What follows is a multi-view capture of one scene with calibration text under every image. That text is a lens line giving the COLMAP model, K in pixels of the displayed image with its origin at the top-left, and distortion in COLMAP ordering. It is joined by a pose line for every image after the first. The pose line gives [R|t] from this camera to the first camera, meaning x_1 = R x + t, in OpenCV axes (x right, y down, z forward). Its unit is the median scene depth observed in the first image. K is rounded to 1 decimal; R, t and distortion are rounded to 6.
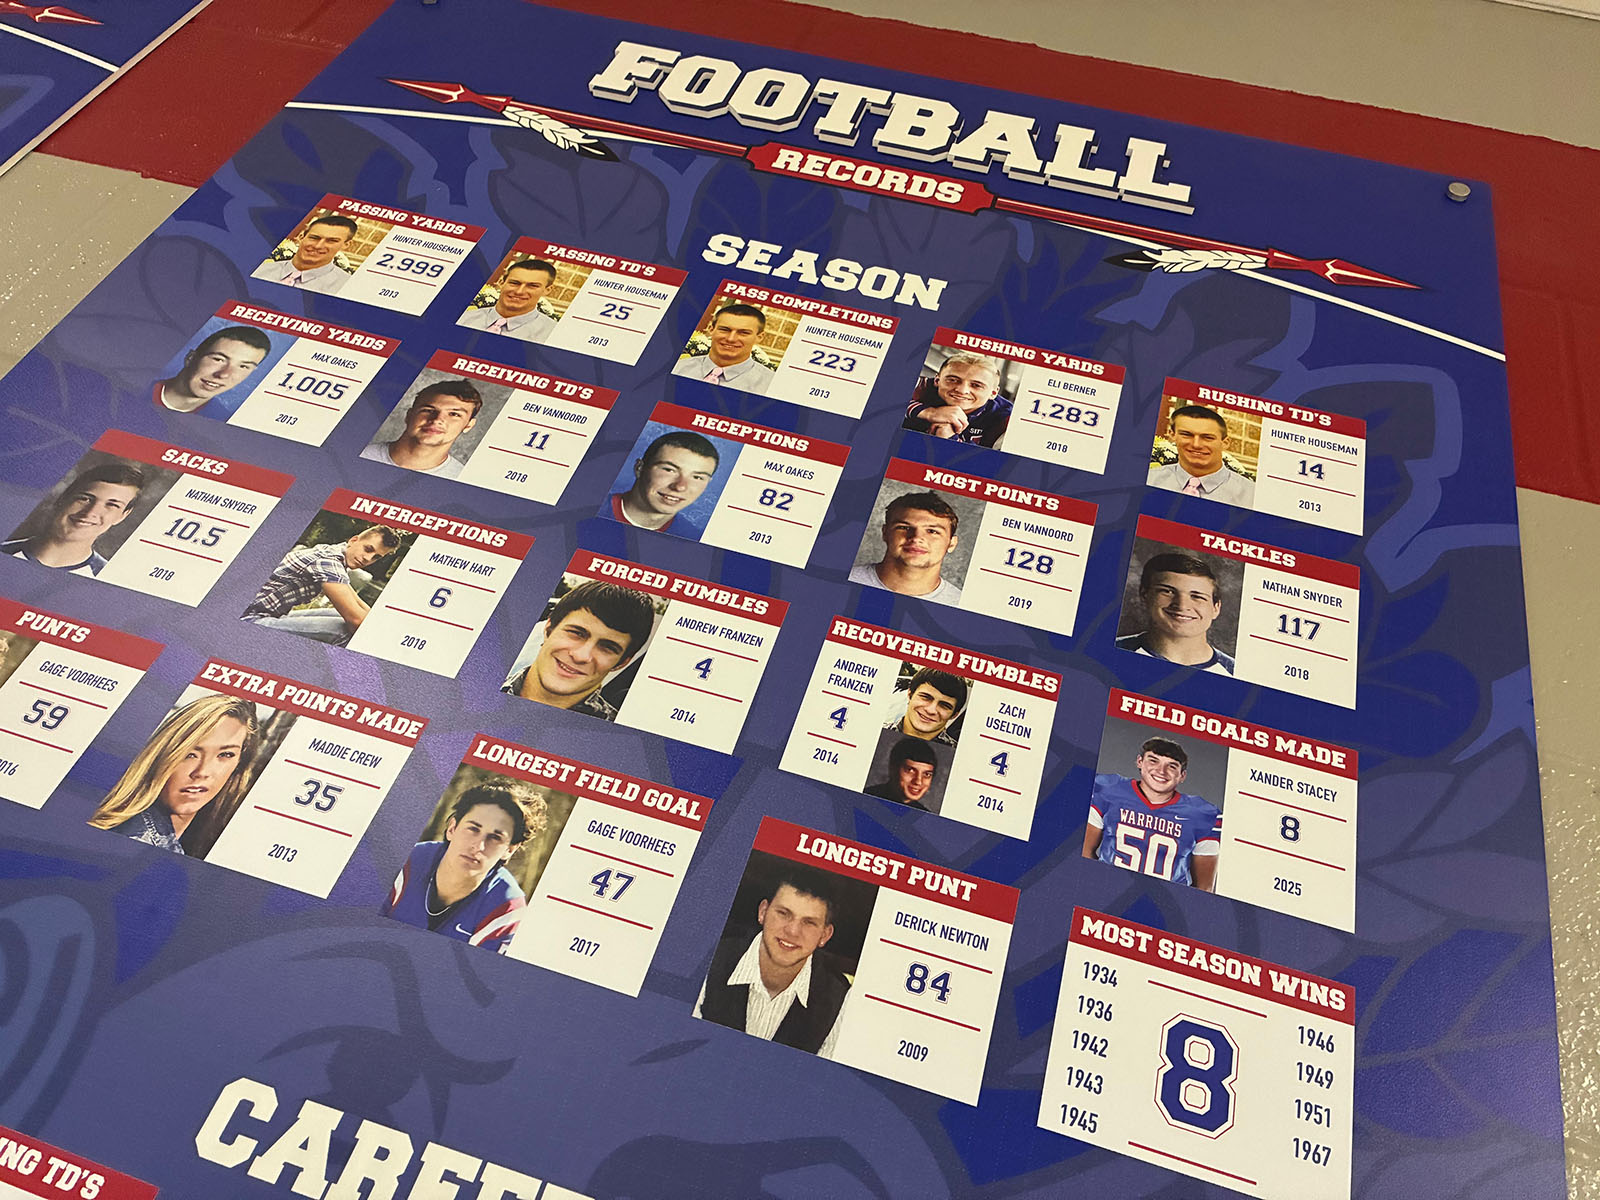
lens RADIAL K [[1203.1, 0, 792.4], [0, 1203.1, 596.4], [0, 0, 1]] dist [0.029560, -0.034222]
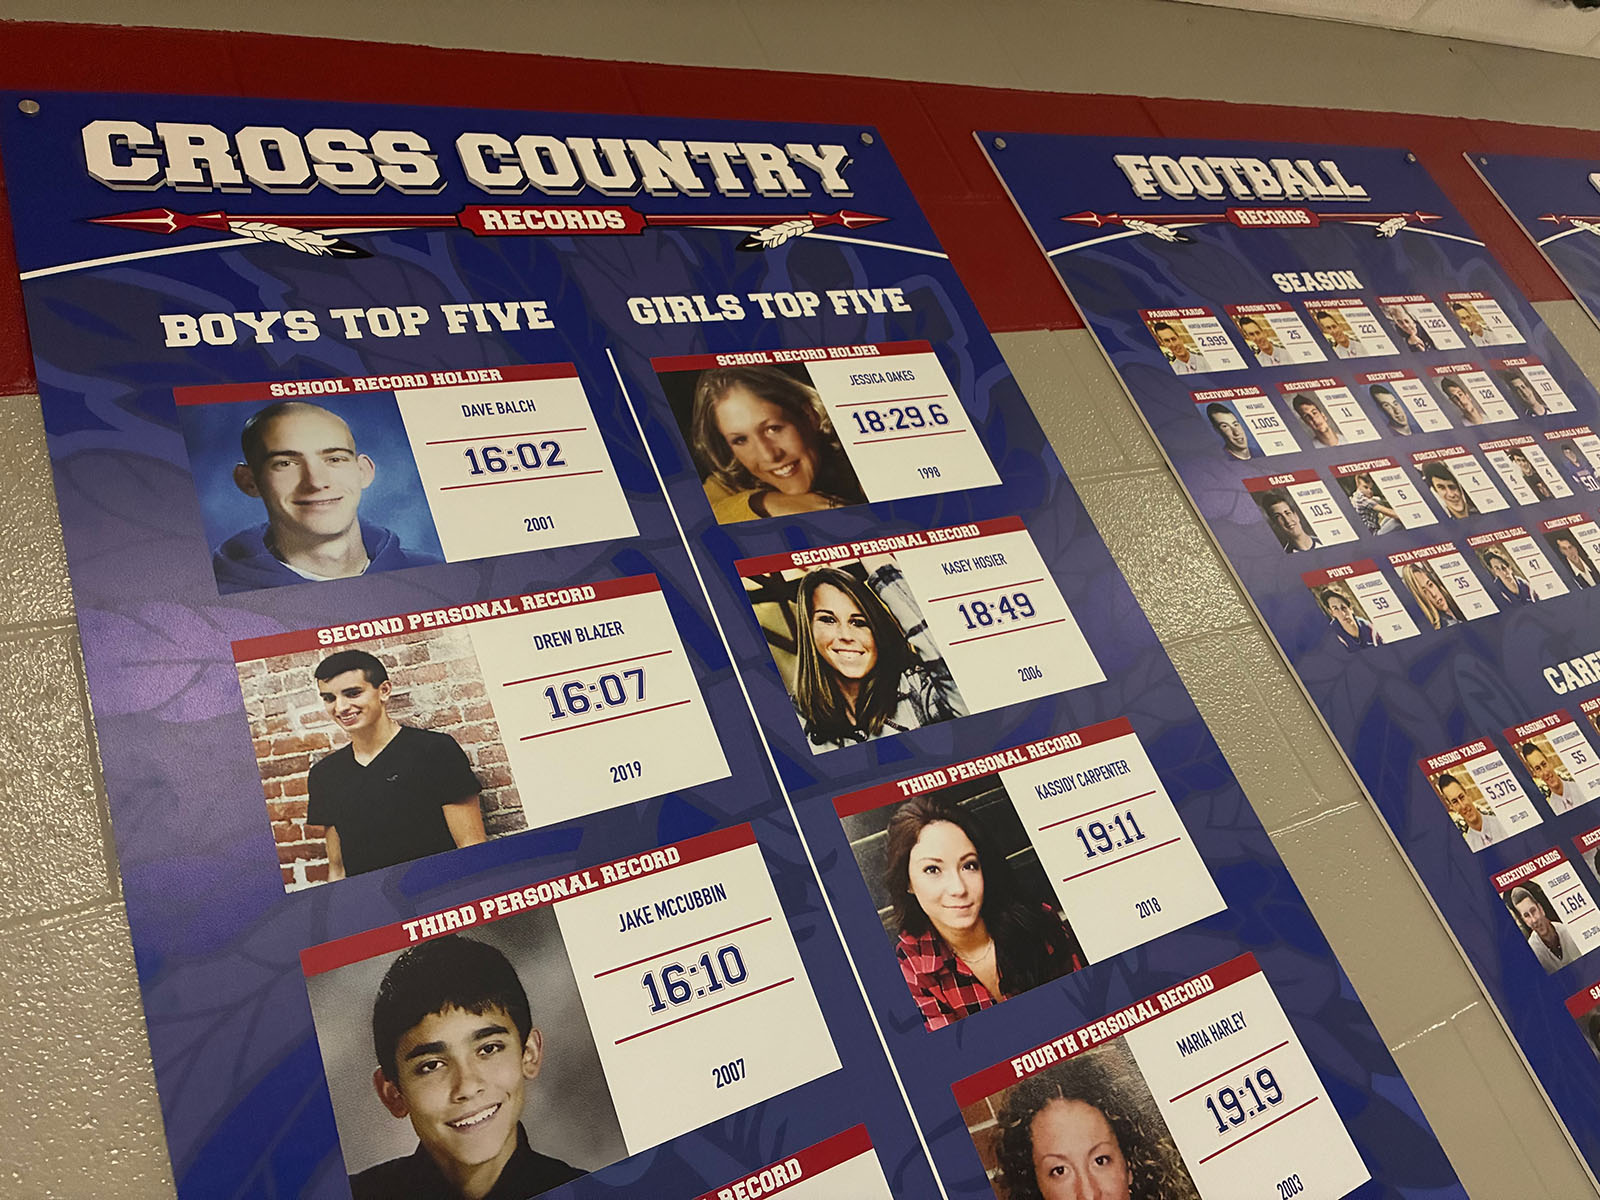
lens RADIAL K [[1203.1, 0, 764.7], [0, 1203.1, 639.8], [0, 0, 1]] dist [0.029560, -0.034222]
pose [[0.730564, -0.423676, 0.535513, -2.544511], [0.279851, 0.901123, 0.331150, -0.854285], [-0.622864, -0.092063, 0.776894, -0.024992]]
